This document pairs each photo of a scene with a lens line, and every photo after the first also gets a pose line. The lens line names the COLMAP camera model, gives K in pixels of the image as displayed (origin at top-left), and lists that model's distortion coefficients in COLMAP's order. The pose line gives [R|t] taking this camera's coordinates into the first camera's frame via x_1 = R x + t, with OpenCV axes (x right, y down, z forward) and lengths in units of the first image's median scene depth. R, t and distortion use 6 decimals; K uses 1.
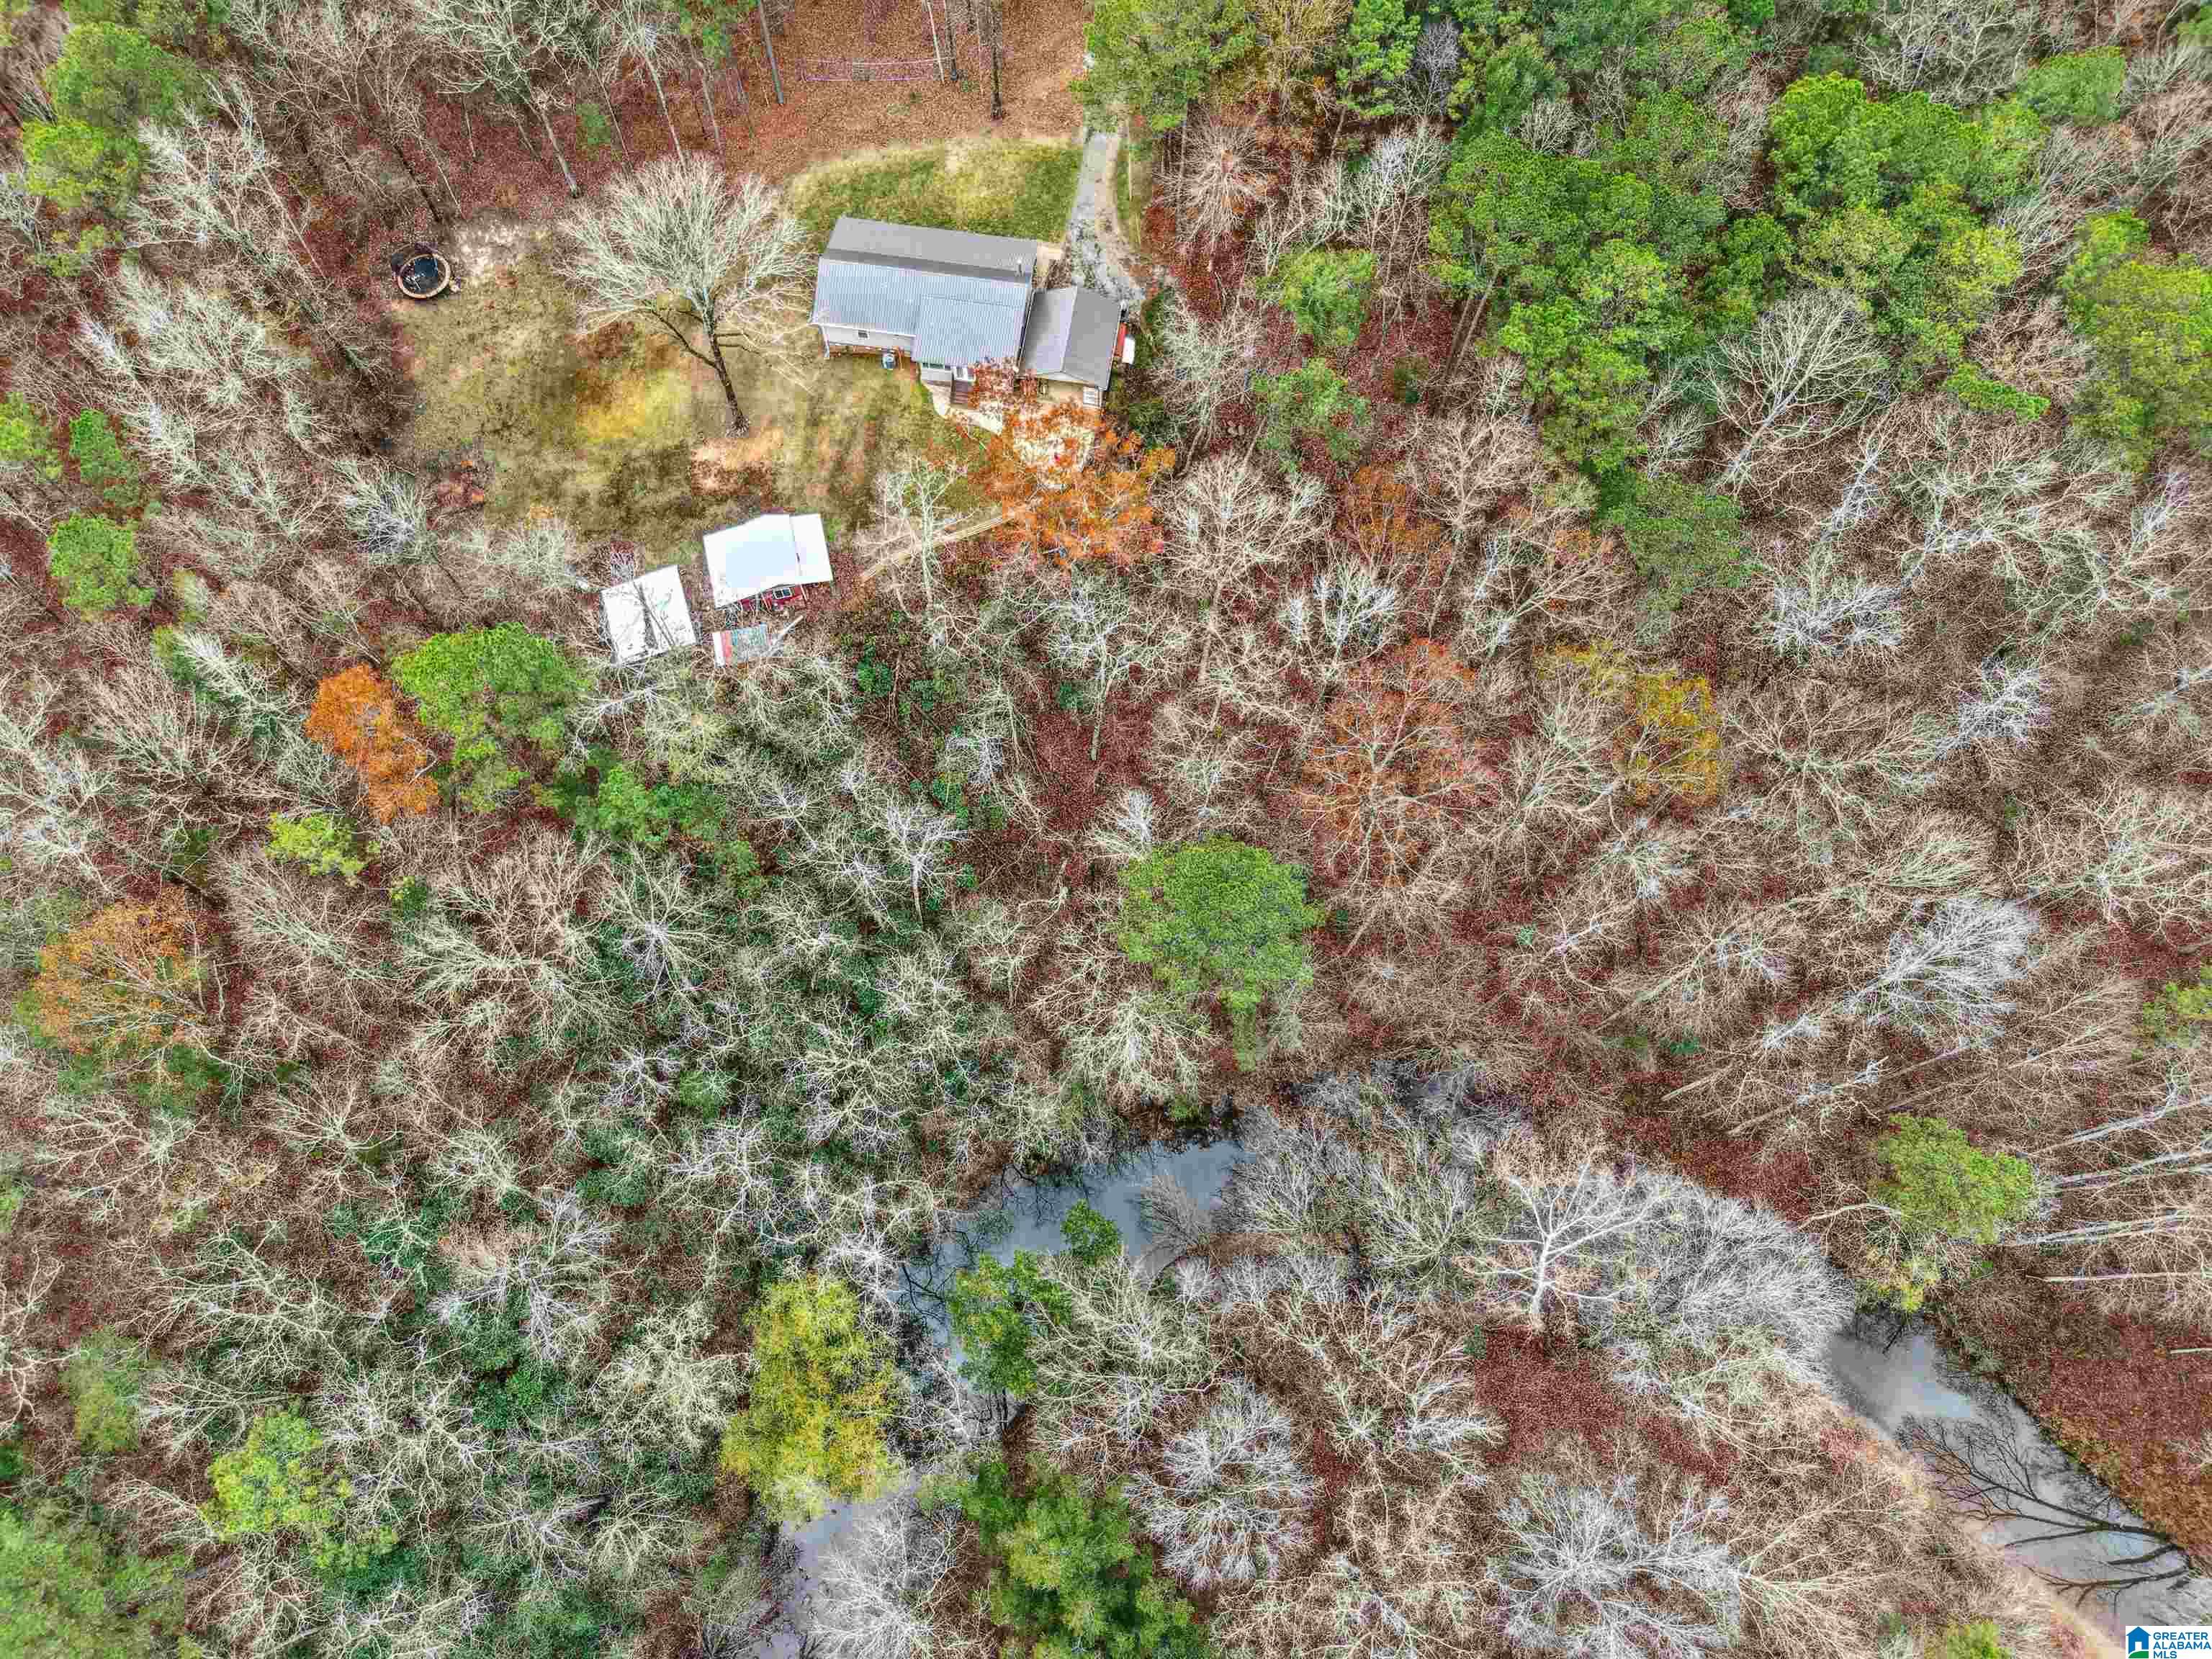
lens RADIAL K [[1490.1, 0, 1106.0], [0, 1490.1, 829.5], [0, 0, 1]] dist [-0.003447, -0.001910]
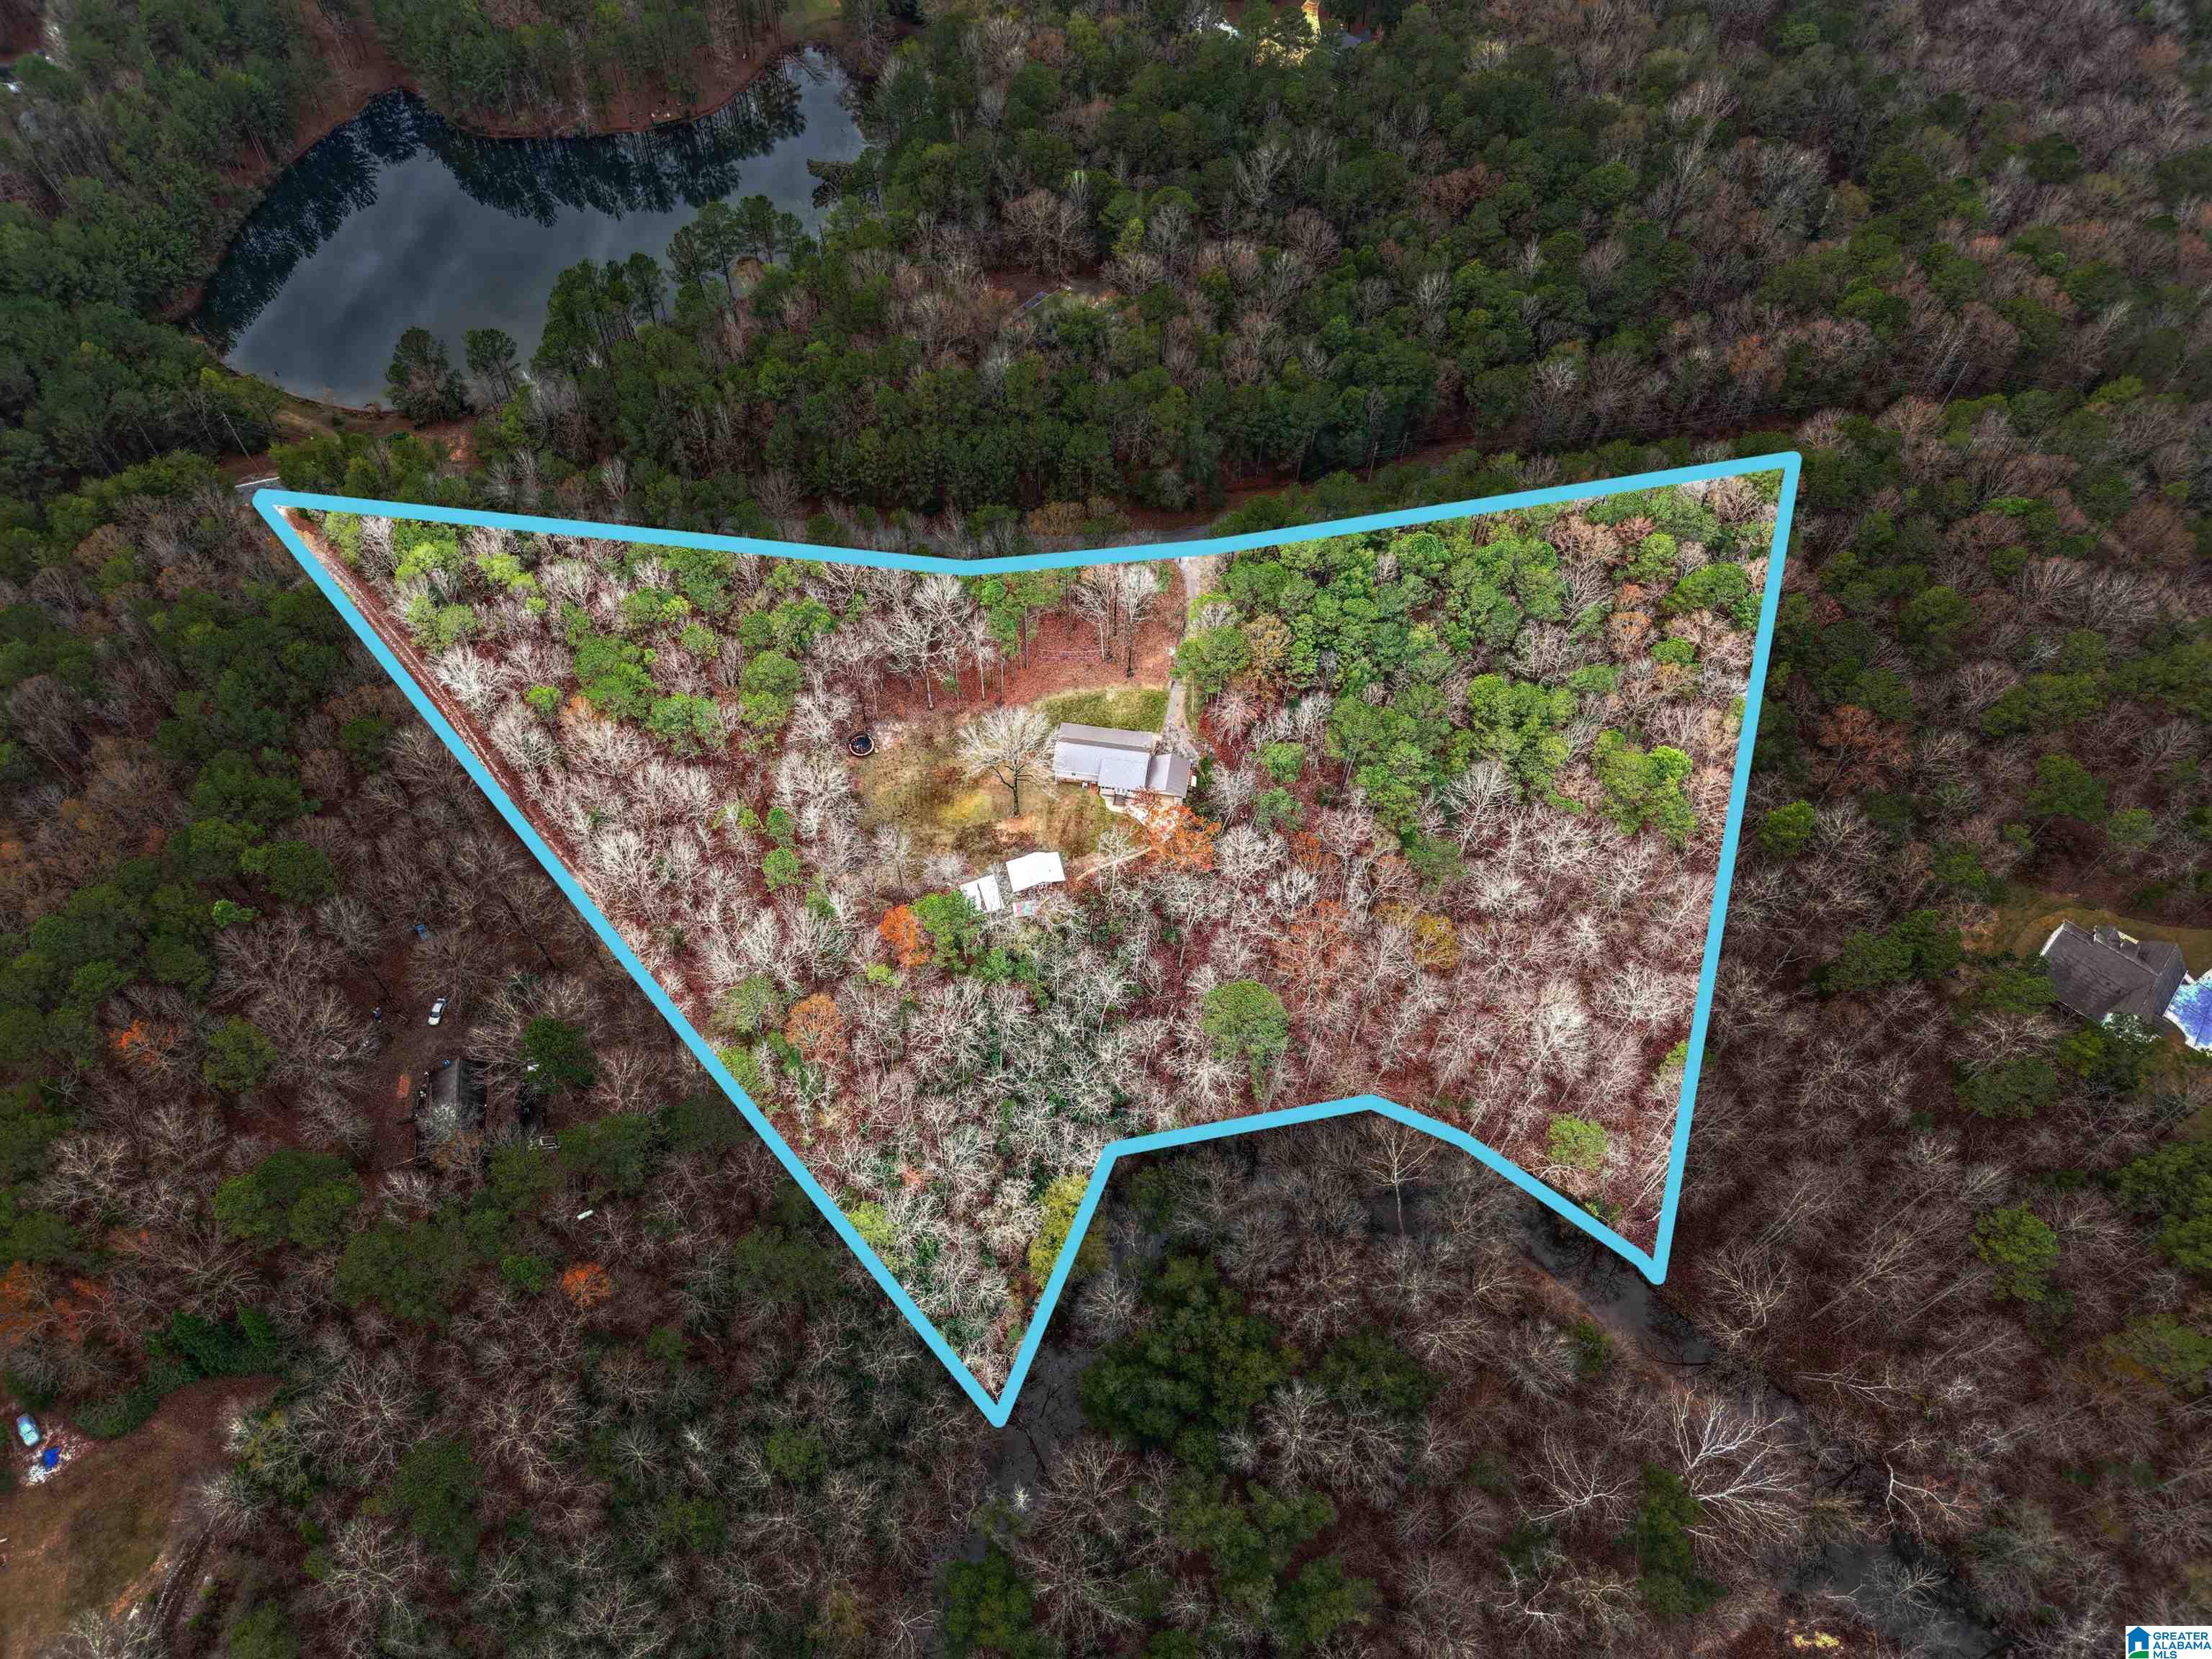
lens RADIAL K [[1538.1, 0, 1073.2], [0, 1538.1, 777.3], [0, 0, 1]] dist [-0.001579, 0.001191]
pose [[0.999947, 0.004217, -0.009366, -0.163183], [-0.006744, 0.957301, -0.289014, 0.376062], [0.007747, 0.289062, 0.957279, -1.341964]]
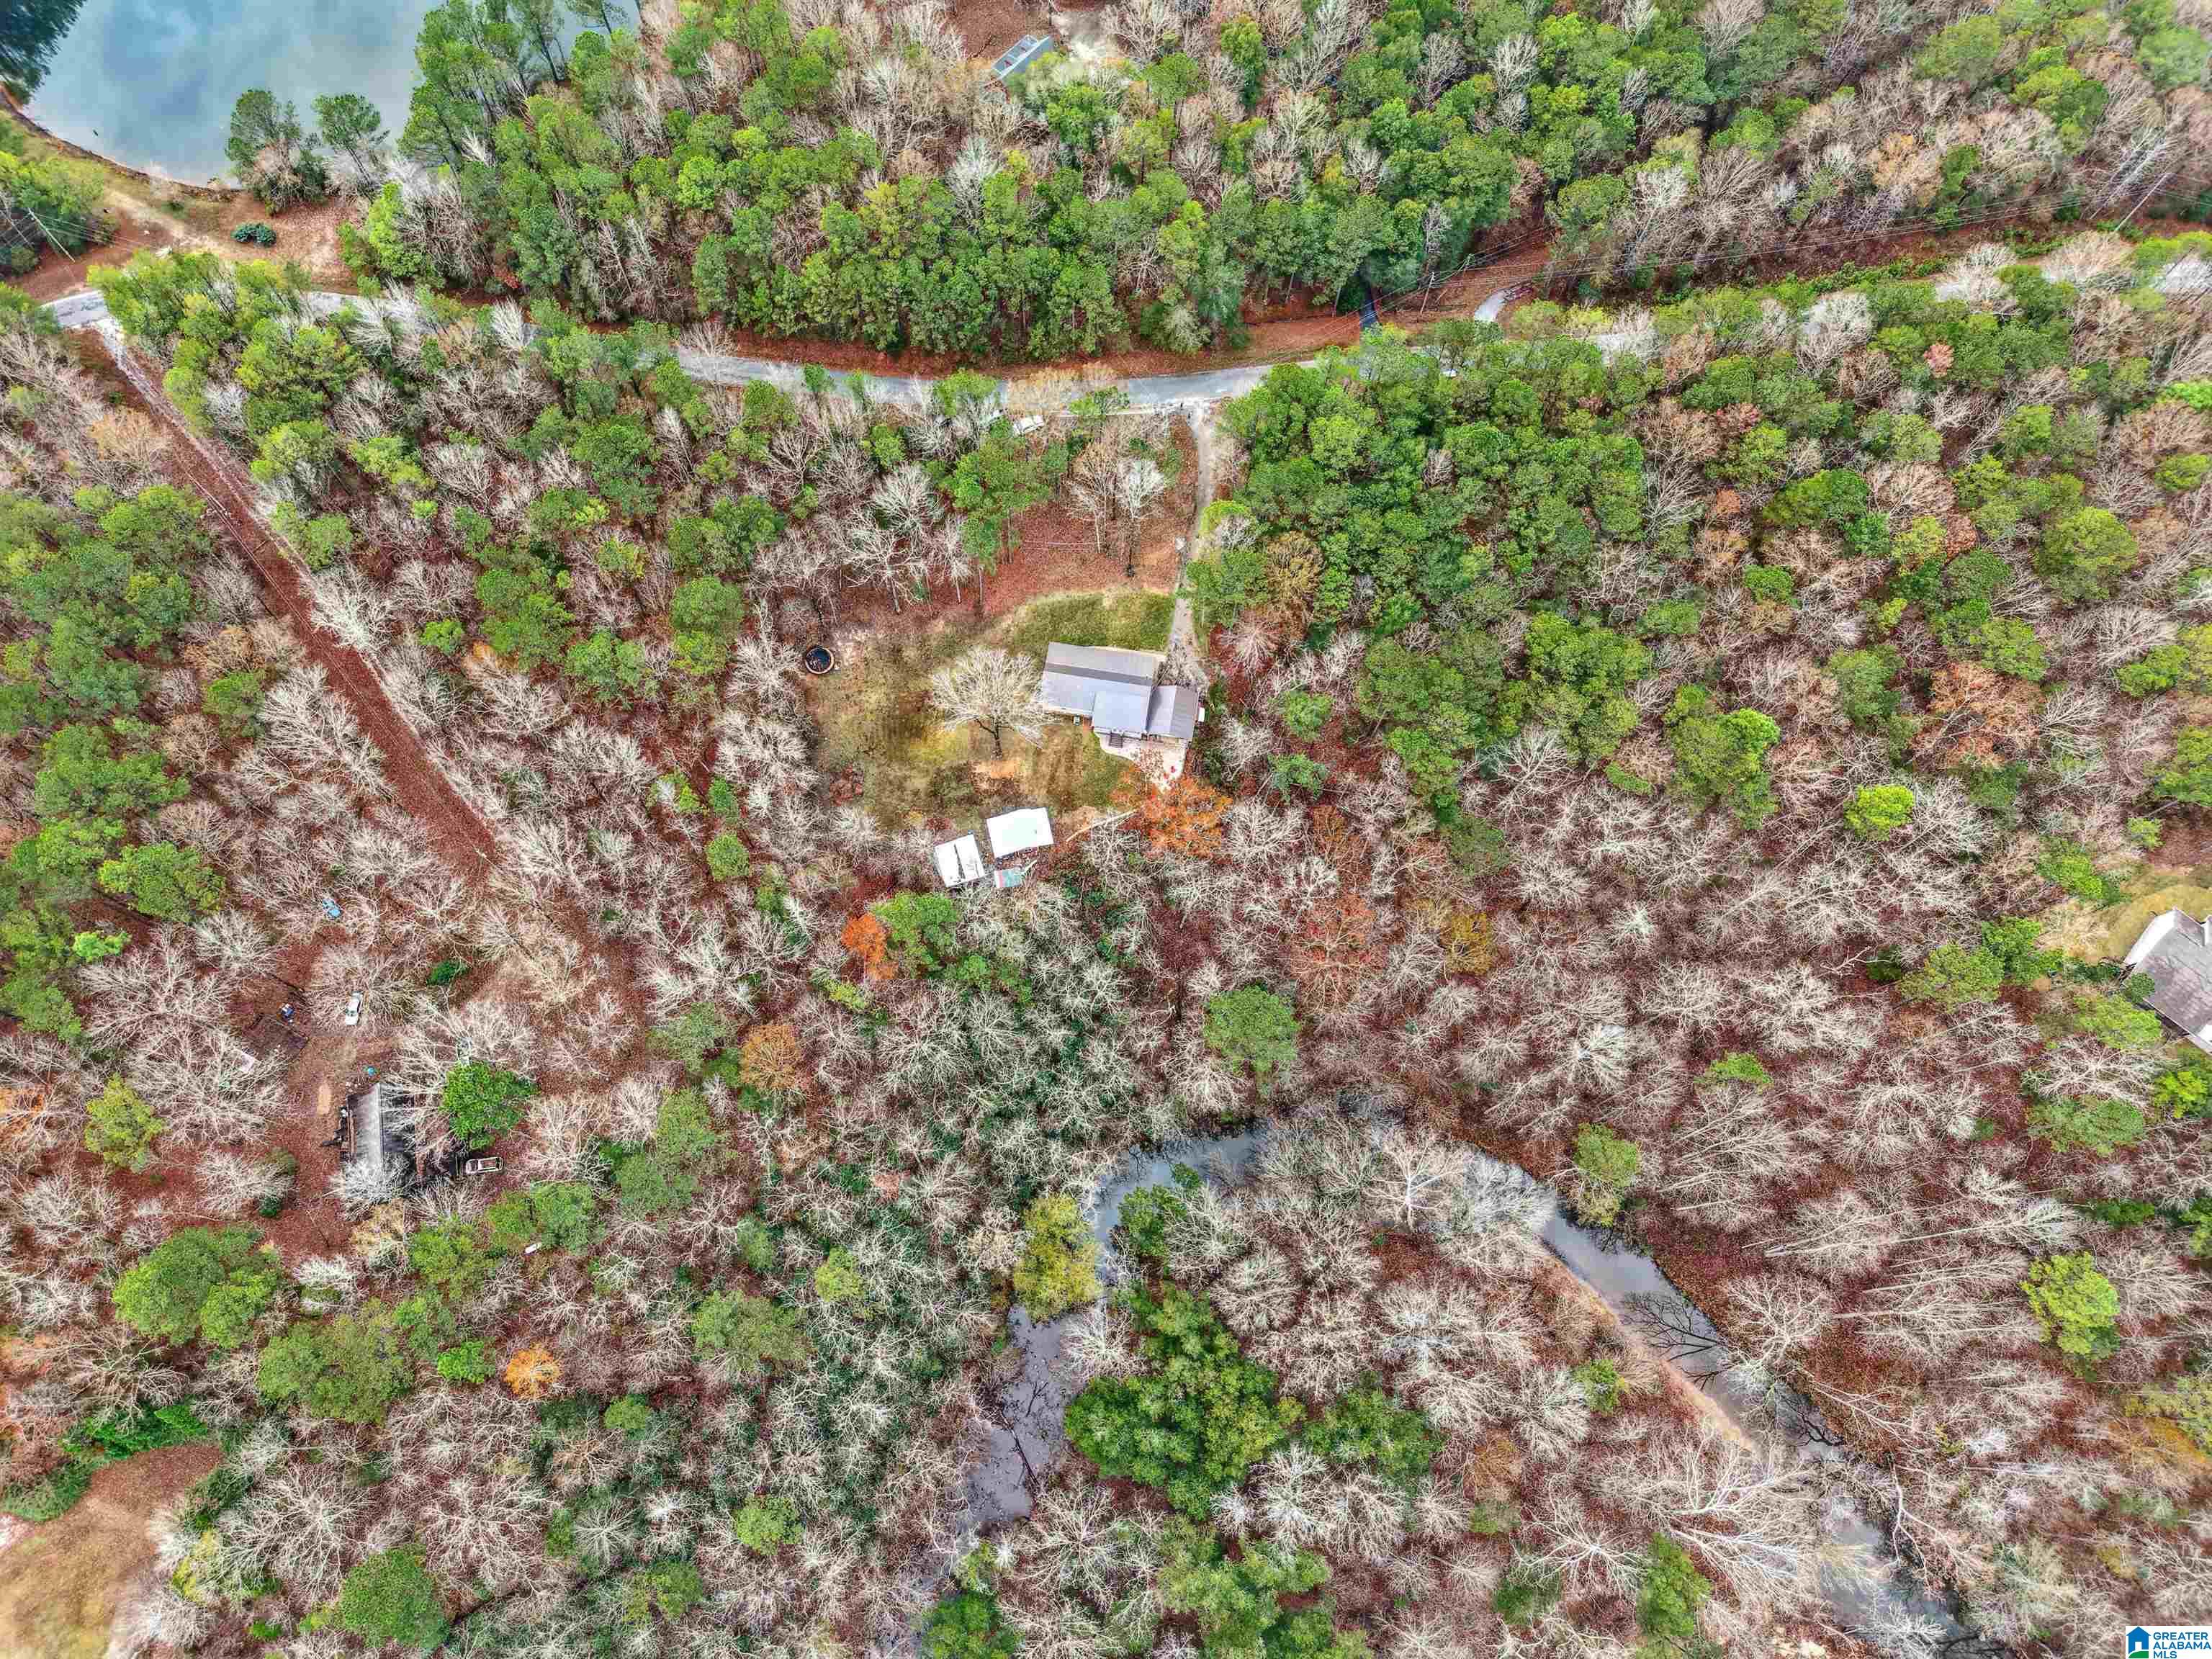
lens RADIAL K [[1538.1, 0, 1073.2], [0, 1538.1, 777.3], [0, 0, 1]] dist [-0.001579, 0.001191]
pose [[0.999932, 0.011065, -0.003584, -0.163444], [-0.011147, 0.999652, -0.023927, -0.224396], [0.003318, 0.023965, 0.999707, -1.115349]]
